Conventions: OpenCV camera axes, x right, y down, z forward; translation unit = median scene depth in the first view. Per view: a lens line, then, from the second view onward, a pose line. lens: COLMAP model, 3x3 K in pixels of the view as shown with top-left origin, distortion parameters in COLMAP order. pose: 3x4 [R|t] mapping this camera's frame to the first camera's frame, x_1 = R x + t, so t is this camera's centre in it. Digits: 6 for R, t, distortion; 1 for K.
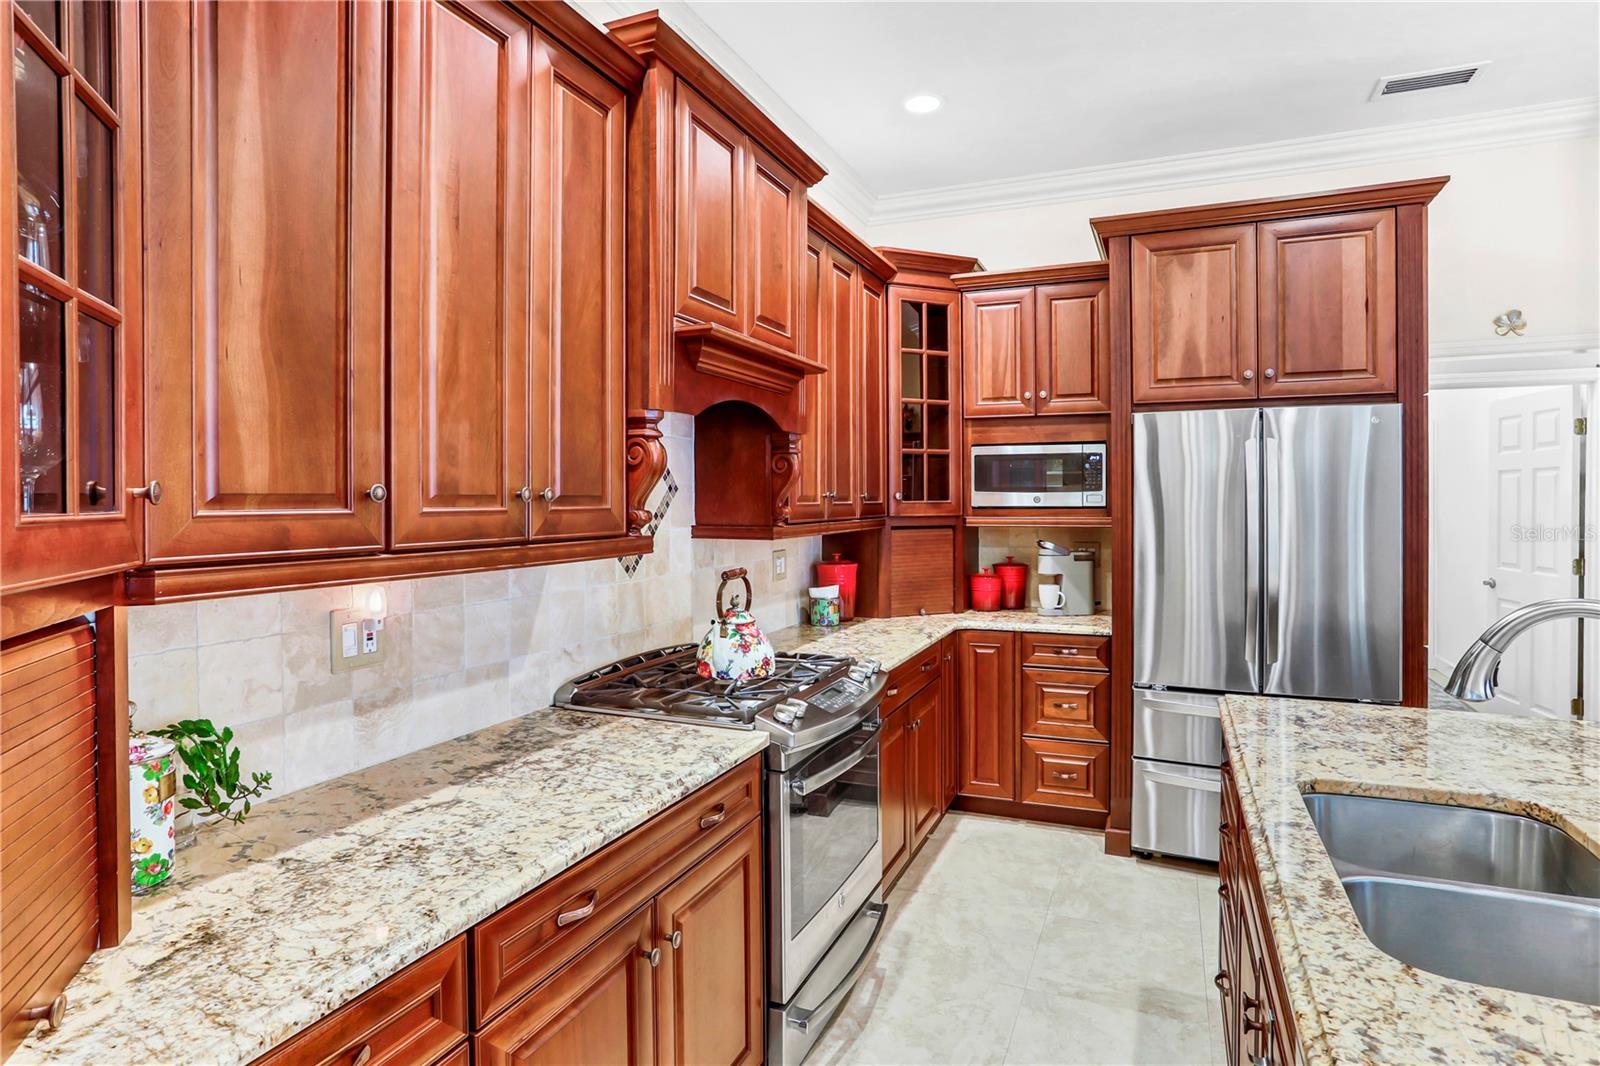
lens RADIAL K [[863.0, 0, 814.2], [0, 863.0, 506.4], [0, 0, 1]] dist [-0.041930, 0.025690]
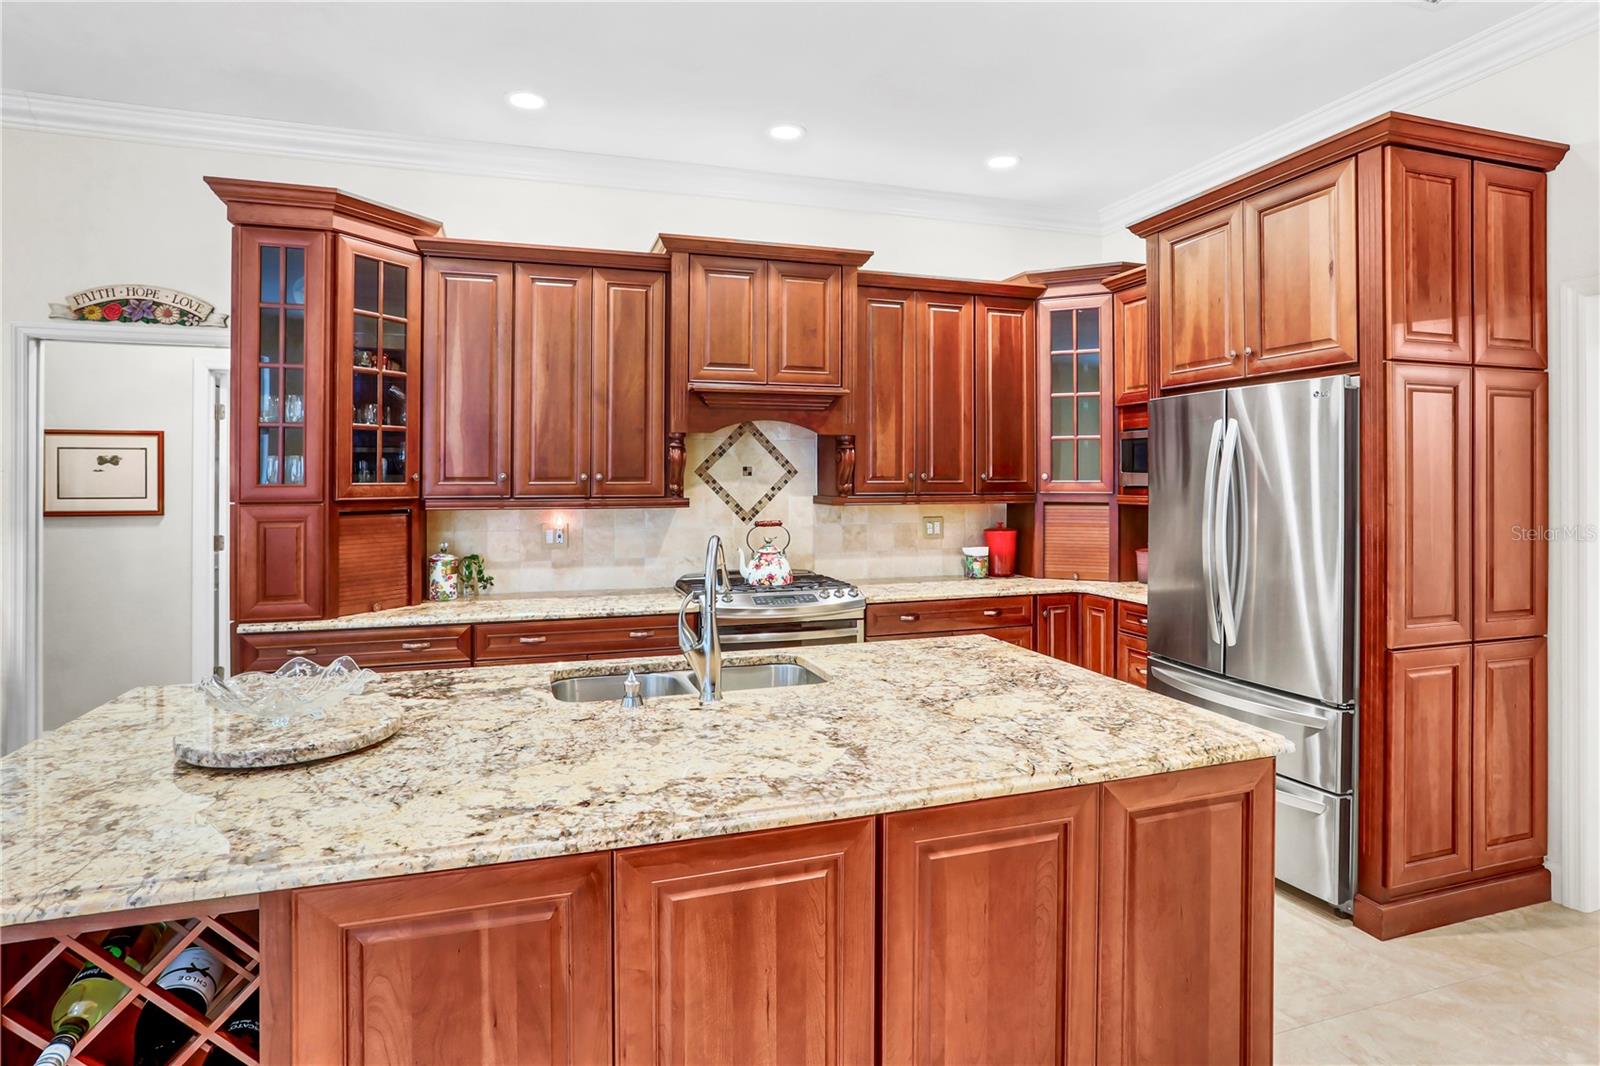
lens RADIAL K [[846.4, 0, 807.1], [0, 846.4, 481.4], [0, 0, 1]] dist [-0.057229, 0.039099]
pose [[0.656085, 0.004512, -0.754674, 0.940798], [-0.006802, 0.999977, 0.000065, -0.003330], [0.754656, 0.005090, 0.656101, -0.014248]]
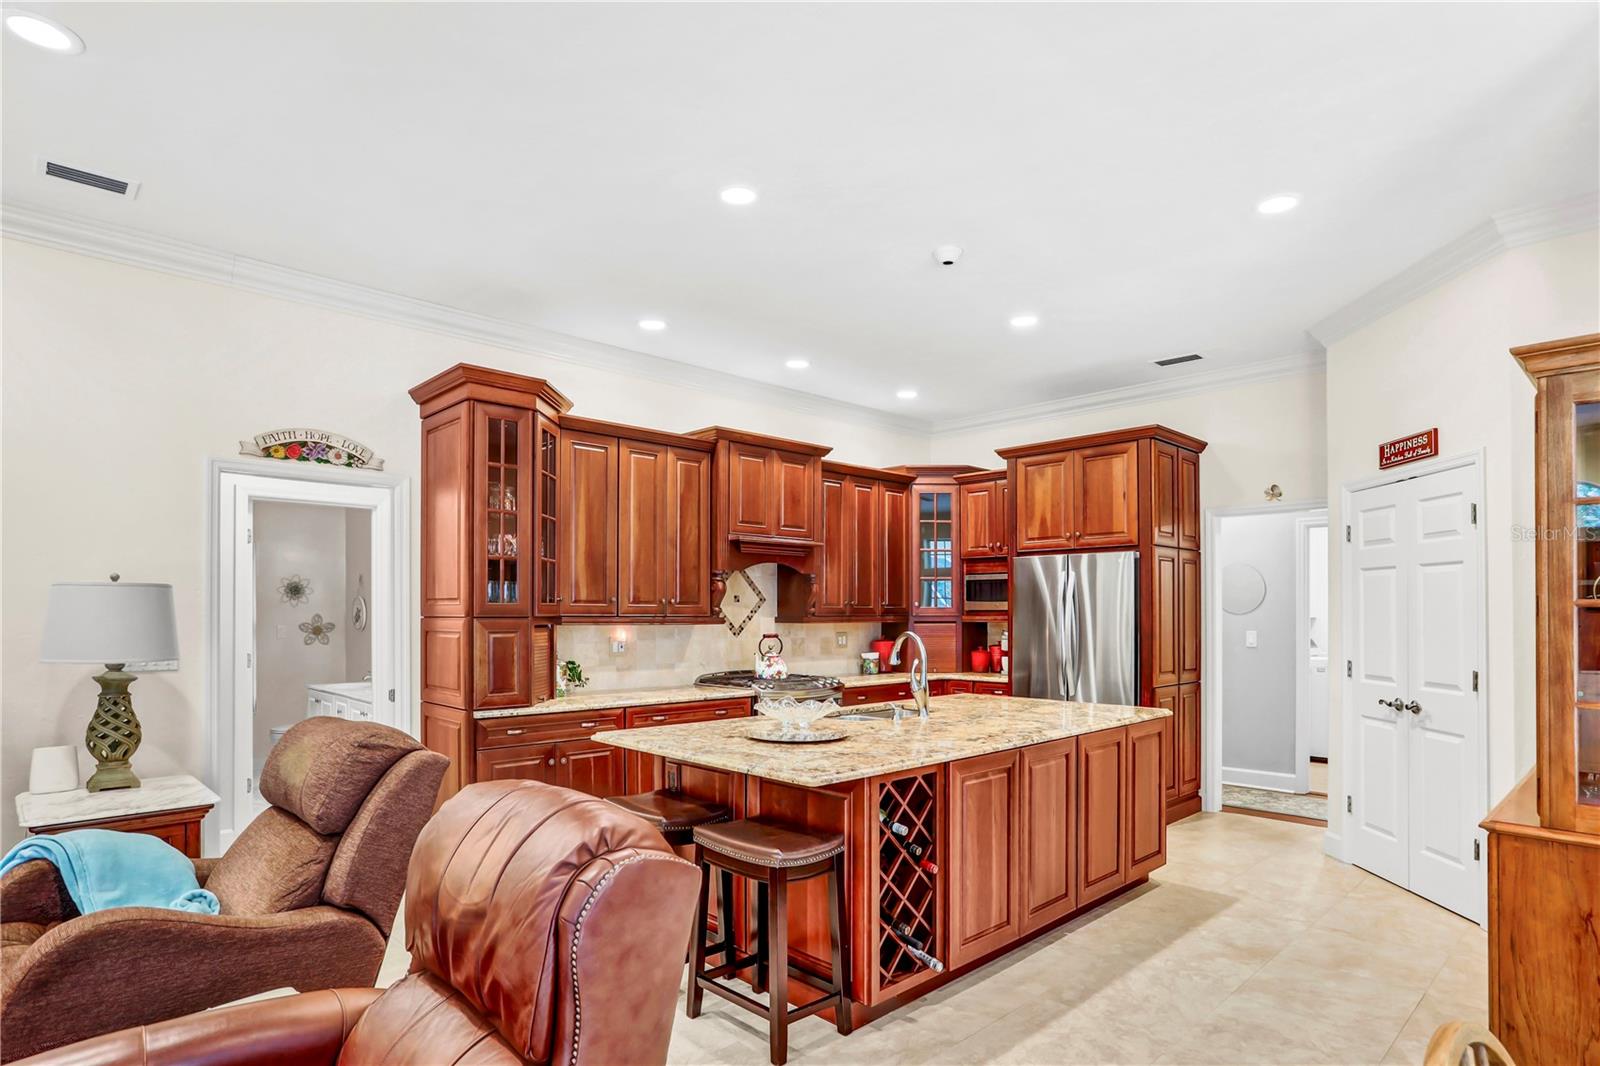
lens RADIAL K [[874.3, 0, 829.6], [0, 874.3, 619.0], [0, 0, 1]] dist [-0.007338, -0.000726]
pose [[0.926798, 0.006138, -0.375510, 0.752258], [-0.006905, 0.999976, -0.000698, 0.026372], [0.375497, 0.003240, 0.926818, -0.910203]]
